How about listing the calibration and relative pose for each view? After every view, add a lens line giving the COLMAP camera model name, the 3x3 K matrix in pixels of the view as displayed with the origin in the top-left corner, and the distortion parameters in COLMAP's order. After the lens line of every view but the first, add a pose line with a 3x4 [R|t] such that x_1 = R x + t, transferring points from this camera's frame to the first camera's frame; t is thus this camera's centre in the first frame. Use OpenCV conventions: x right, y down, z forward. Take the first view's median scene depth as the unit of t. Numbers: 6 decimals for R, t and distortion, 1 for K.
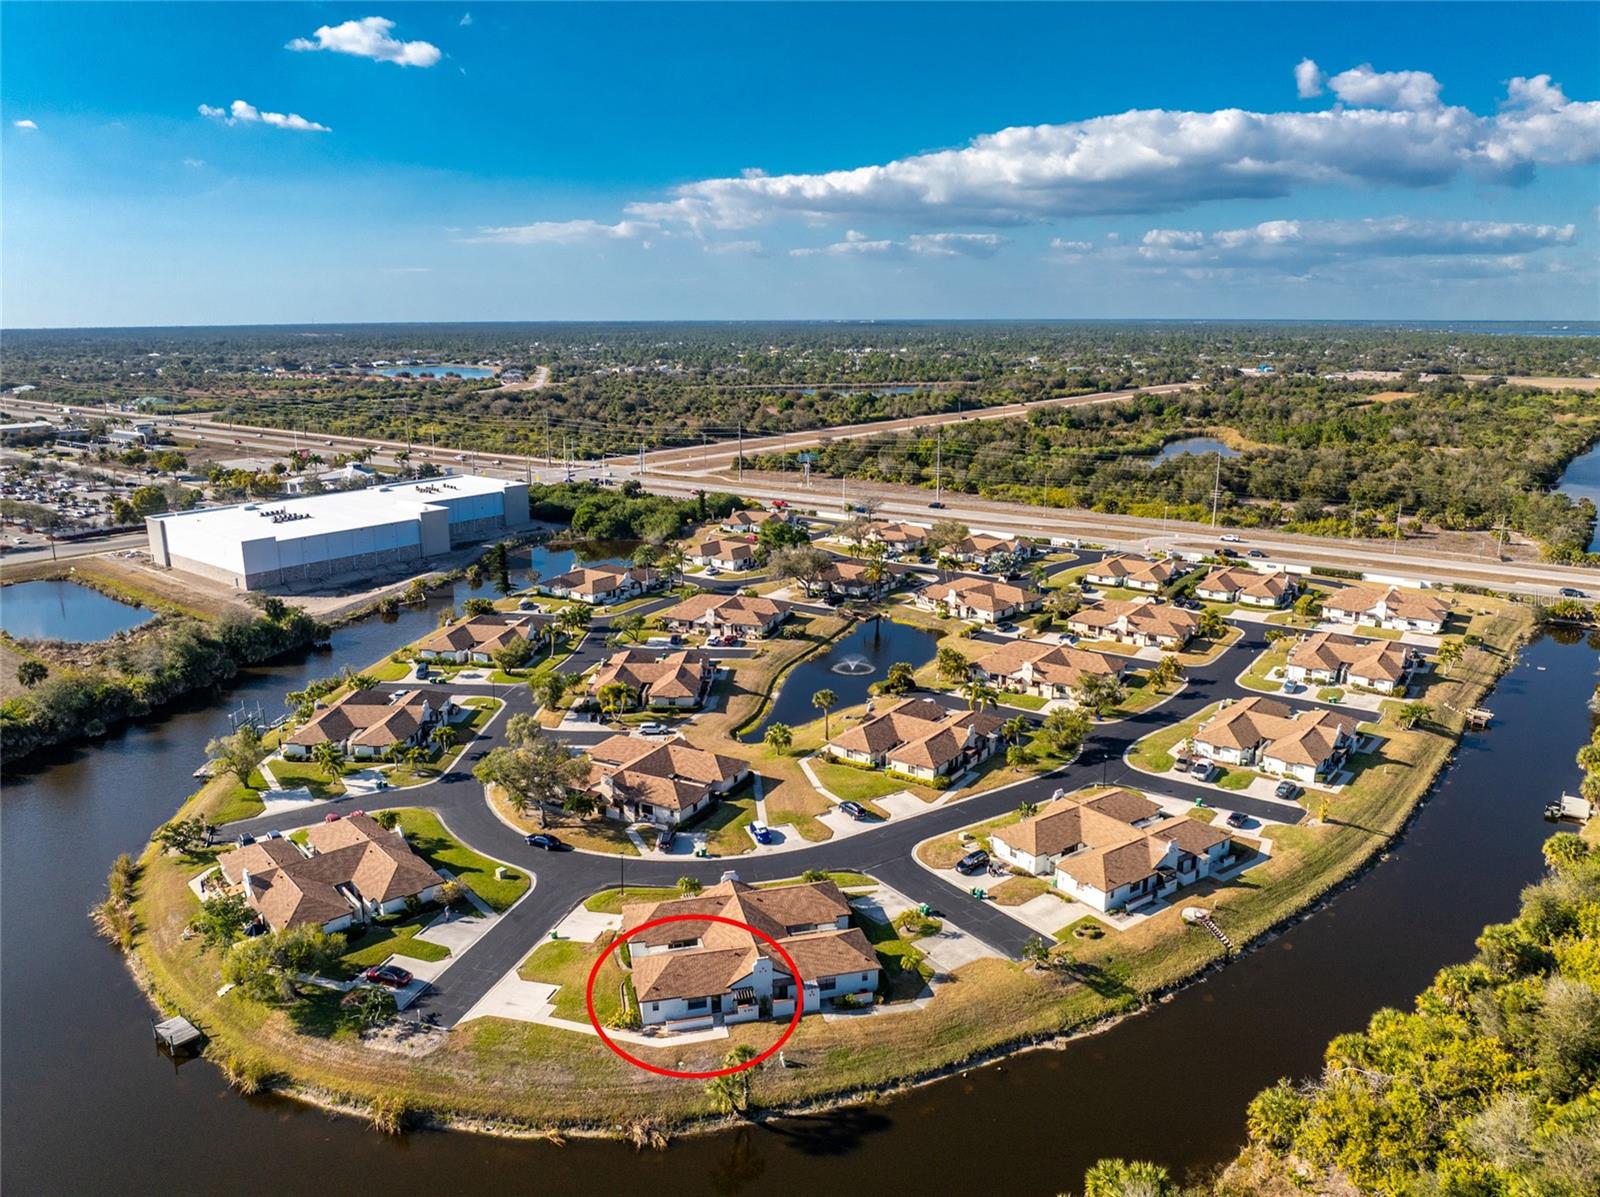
lens RADIAL K [[1130.0, 0, 803.6], [0, 1130.0, 578.6], [0, 0, 1]] dist [-0.035047, -0.005994]
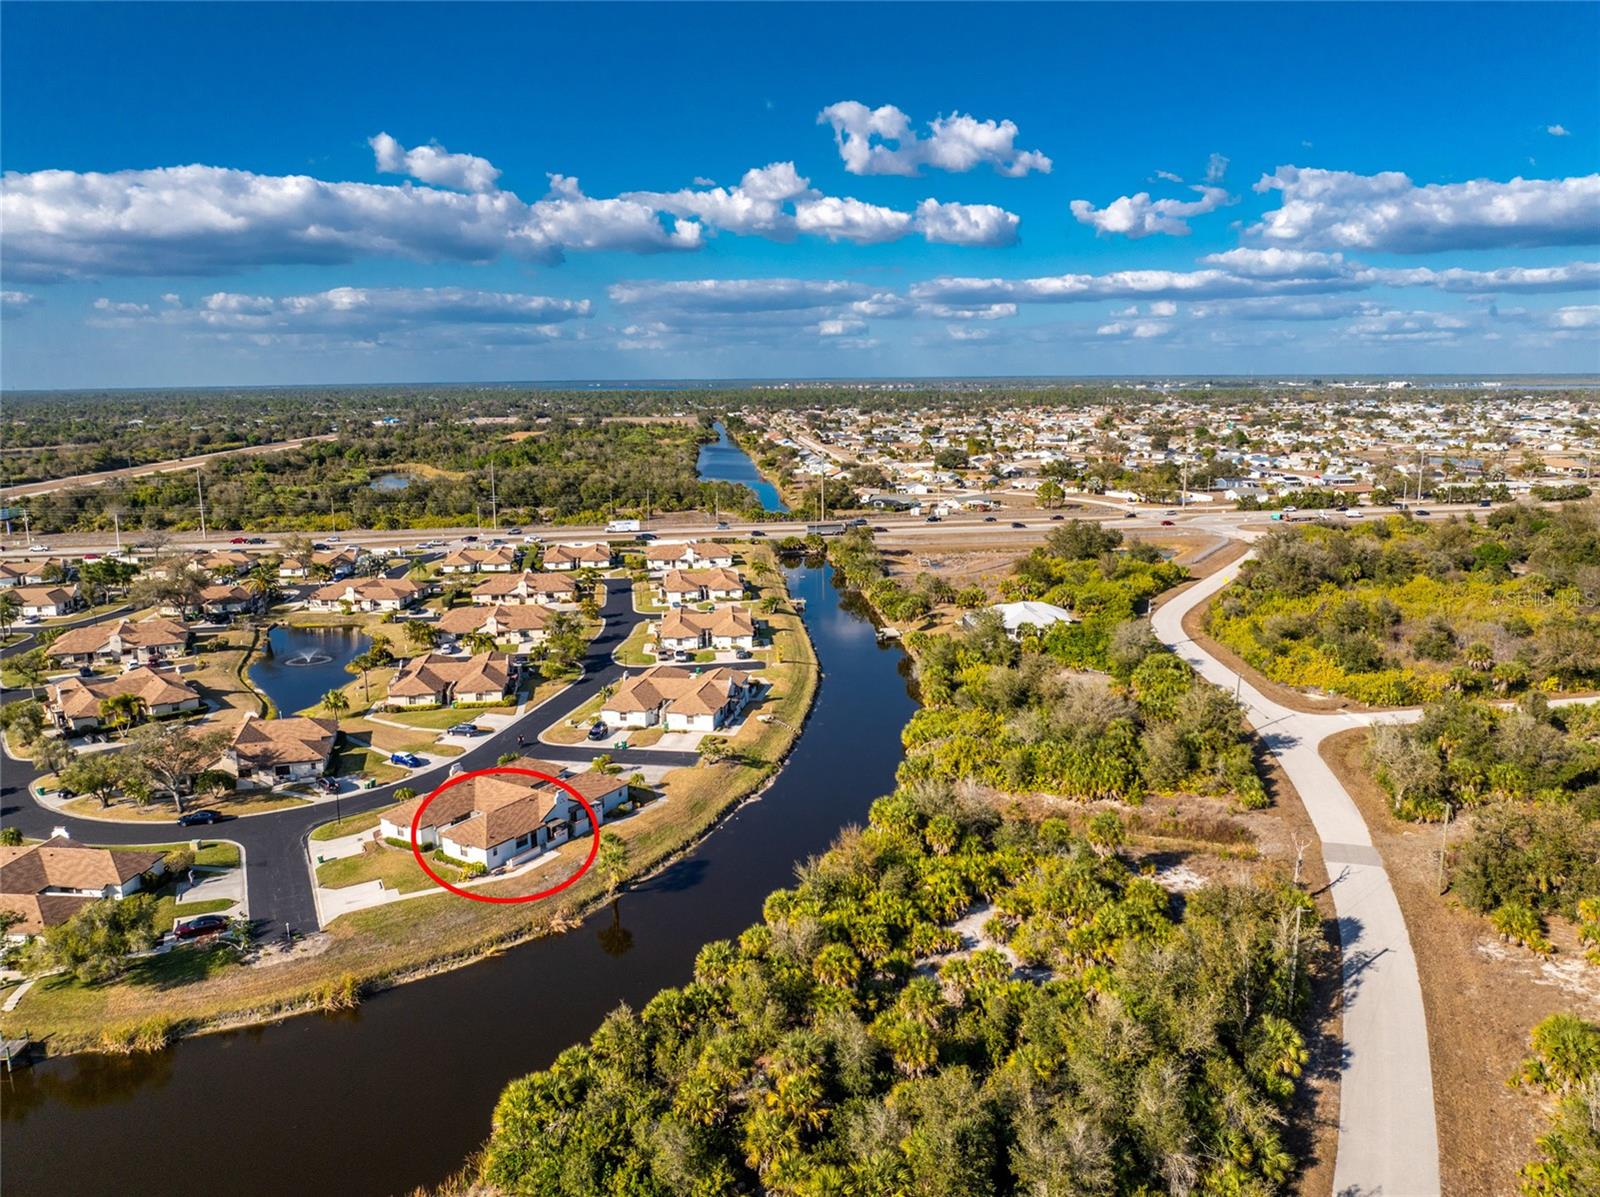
lens RADIAL K [[1132.3, 0, 815.9], [0, 1132.3, 548.8], [0, 0, 1]] dist [-0.045790, -0.004176]
pose [[0.707102, -0.108214, 0.698782, -0.604782], [0.165537, 0.986093, -0.014801, 0.130695], [-0.687462, 0.126140, 0.715181, -0.083008]]
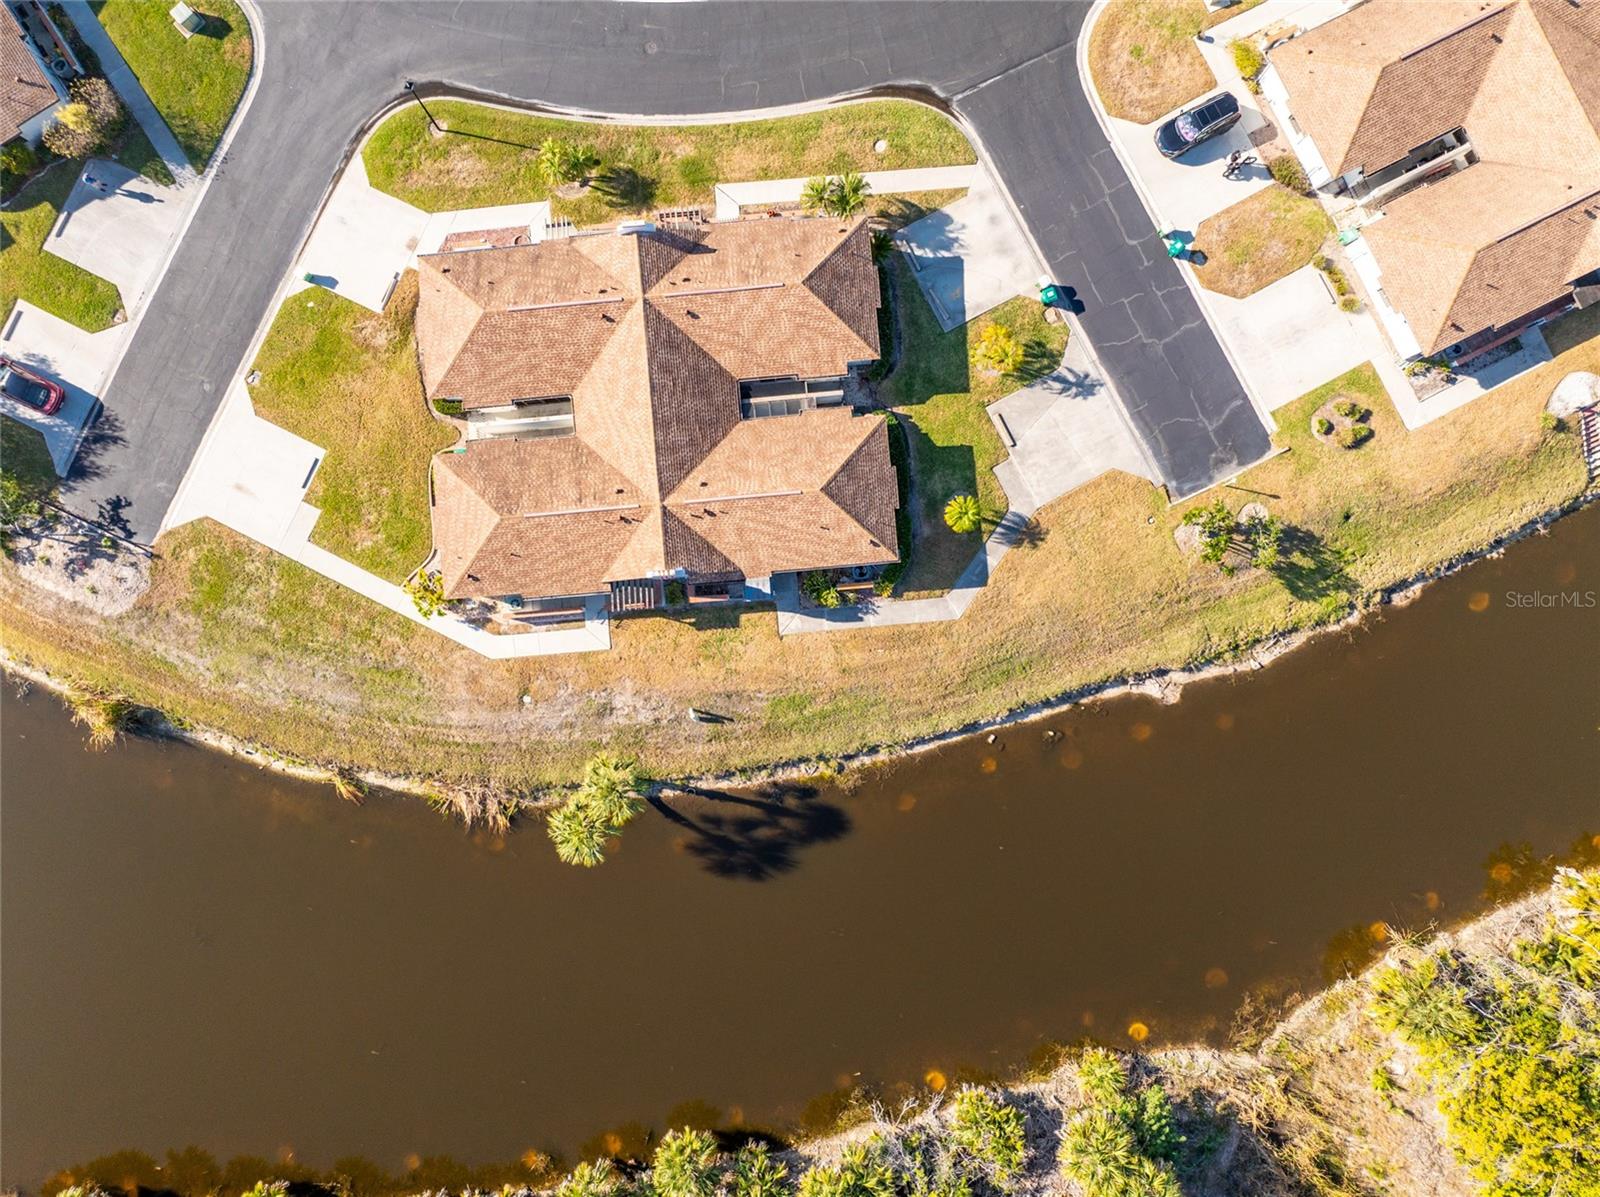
lens RADIAL K [[1127.2, 0, 804.1], [0, 1127.2, 588.2], [0, 0, 1]] dist [-0.035901, -0.004375]
pose [[0.988317, 0.151976, -0.011489, 0.031778], [-0.025994, 0.242357, 0.969839, -0.153163], [0.150176, -0.958210, 0.243476, 0.798731]]
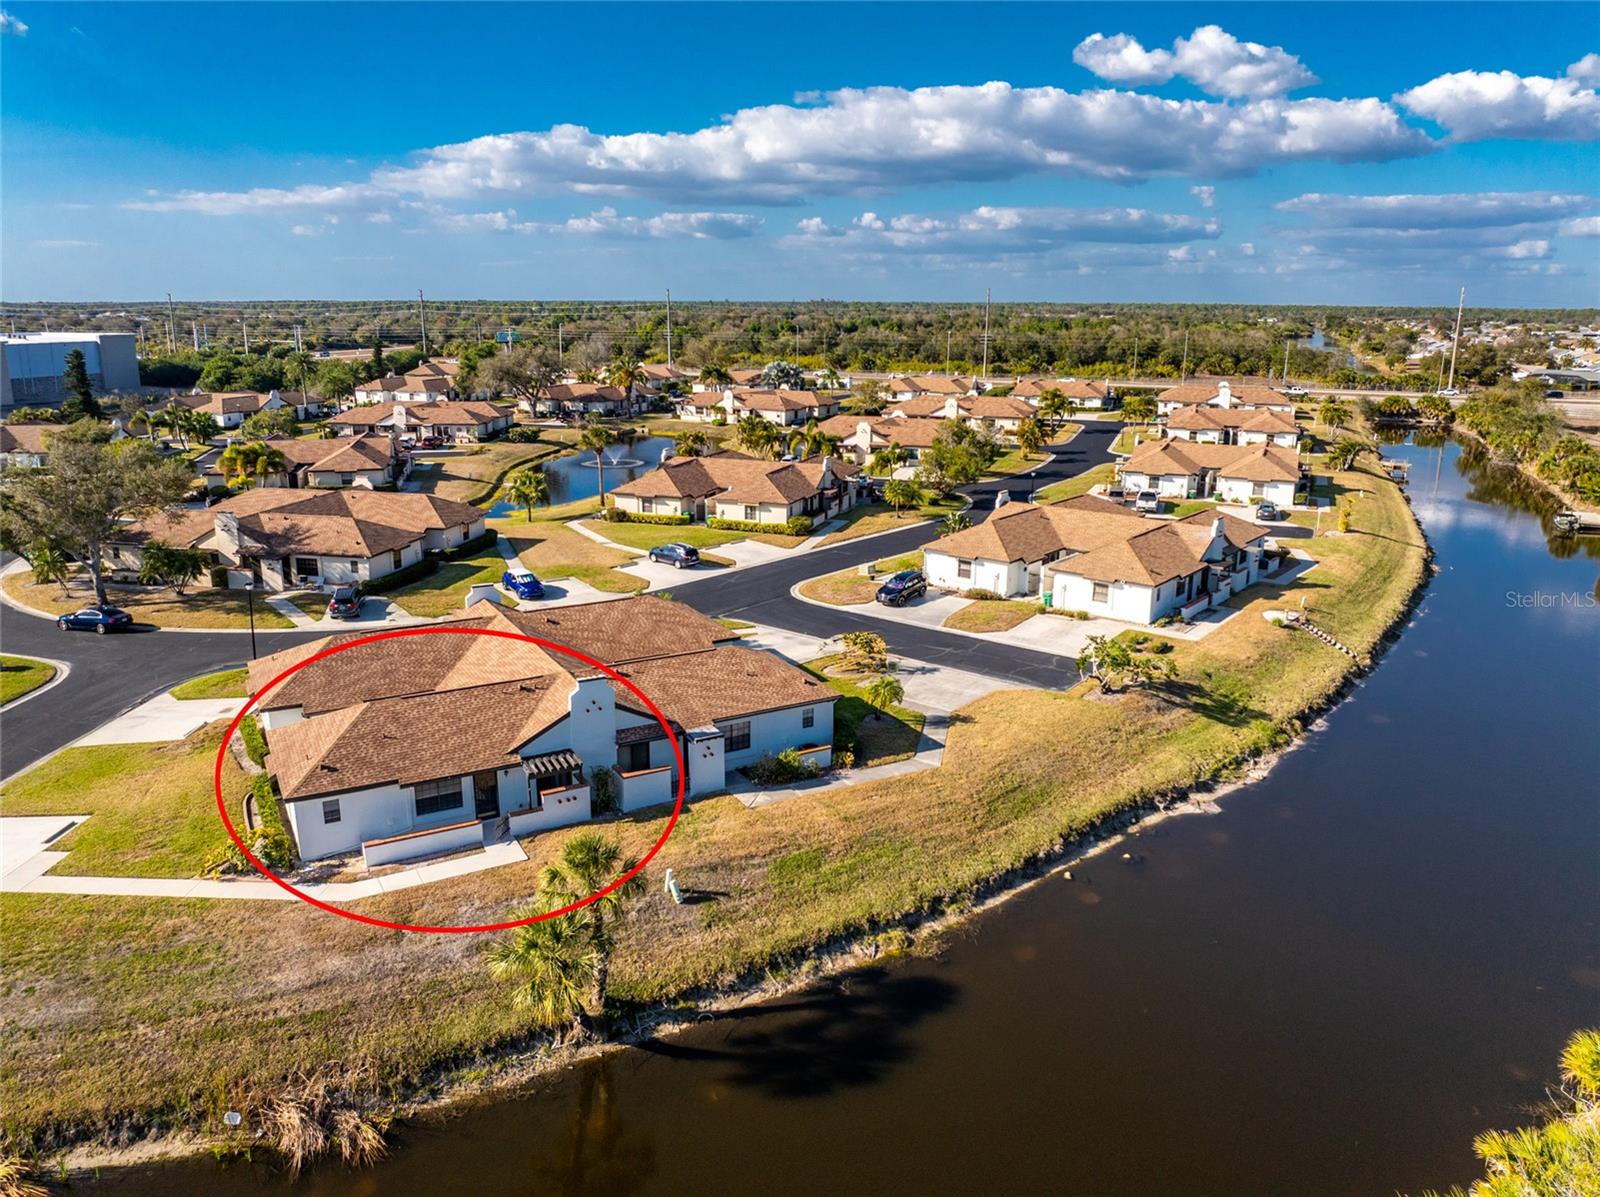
lens RADIAL K [[1130.0, 0, 803.6], [0, 1130.0, 578.6], [0, 0, 1]] dist [-0.035047, -0.005994]
pose [[0.962643, -0.056403, 0.264833, -0.064062], [0.053181, 0.998398, 0.019327, 0.269330], [-0.265499, -0.004521, 0.964101, 0.515230]]
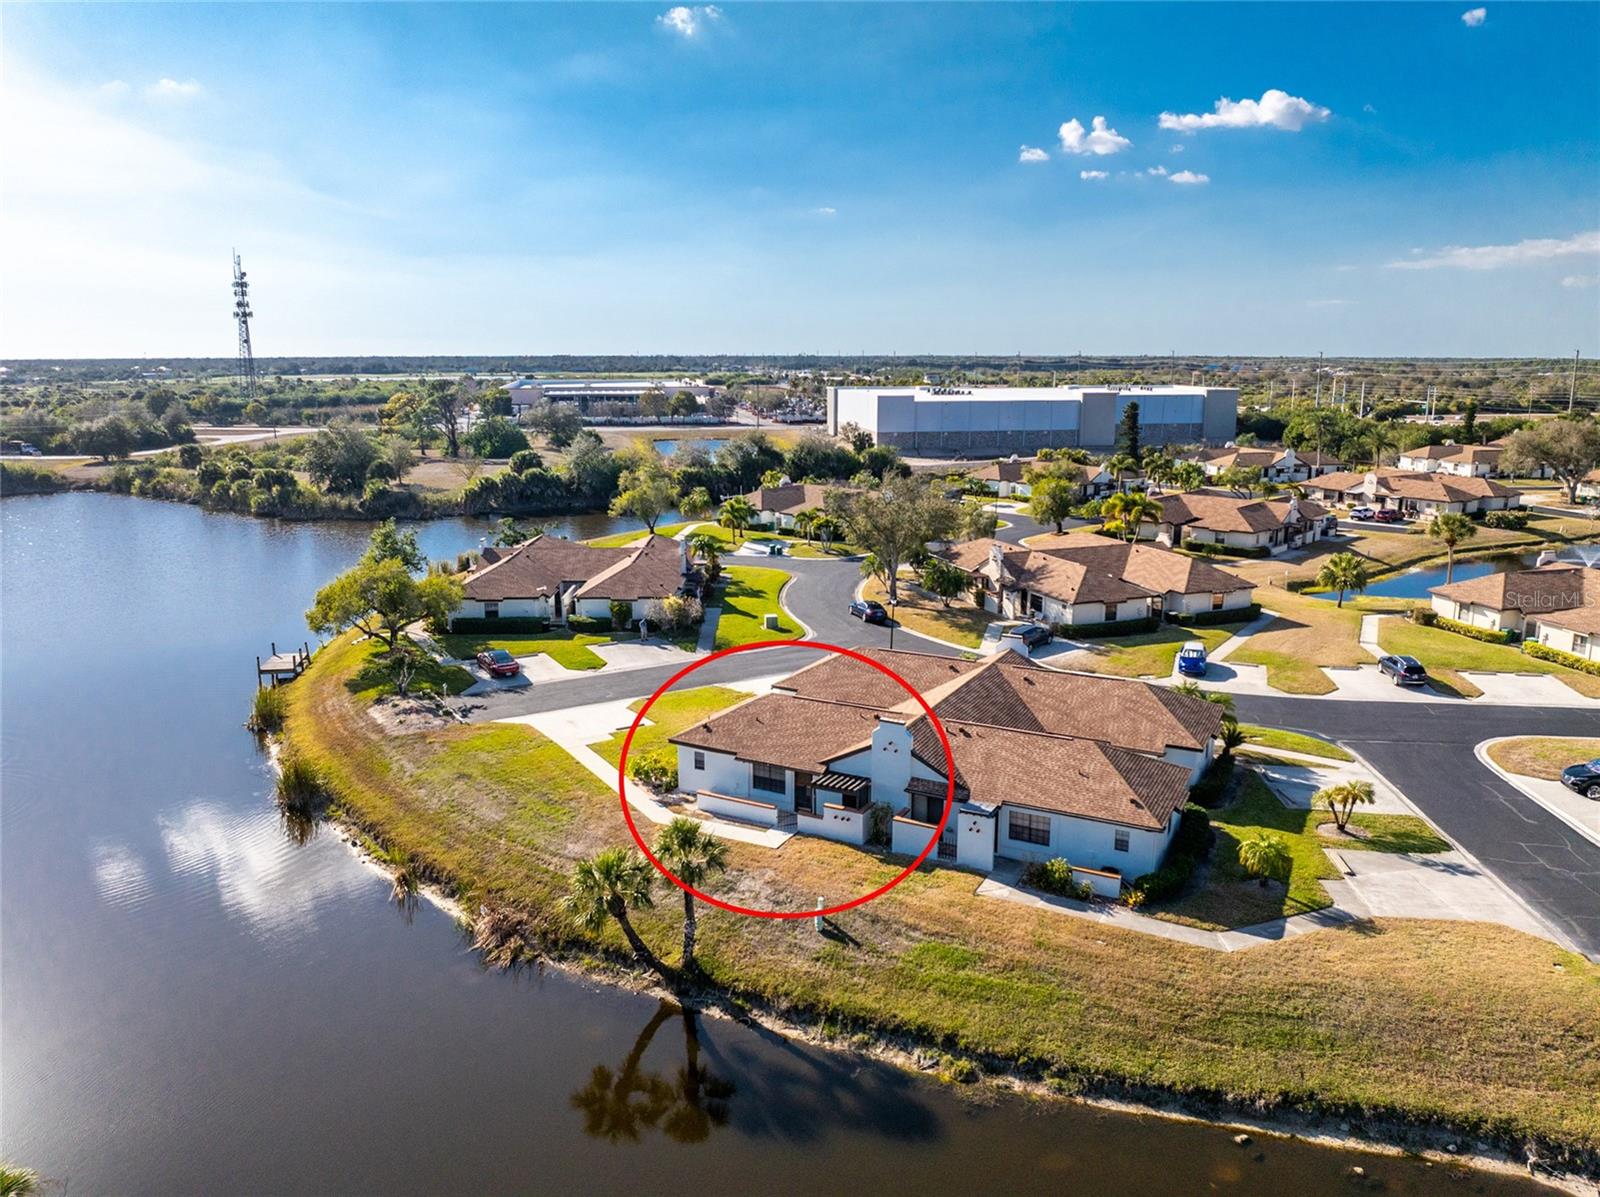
lens RADIAL K [[1143.5, 0, 805.9], [0, 1143.5, 596.7], [0, 0, 1]] dist [-0.022366, -0.025640]
pose [[0.753458, 0.138916, -0.642654, 0.212063], [-0.151428, 0.987813, 0.035988, 0.250644], [0.639821, 0.070200, 0.765311, 0.558114]]
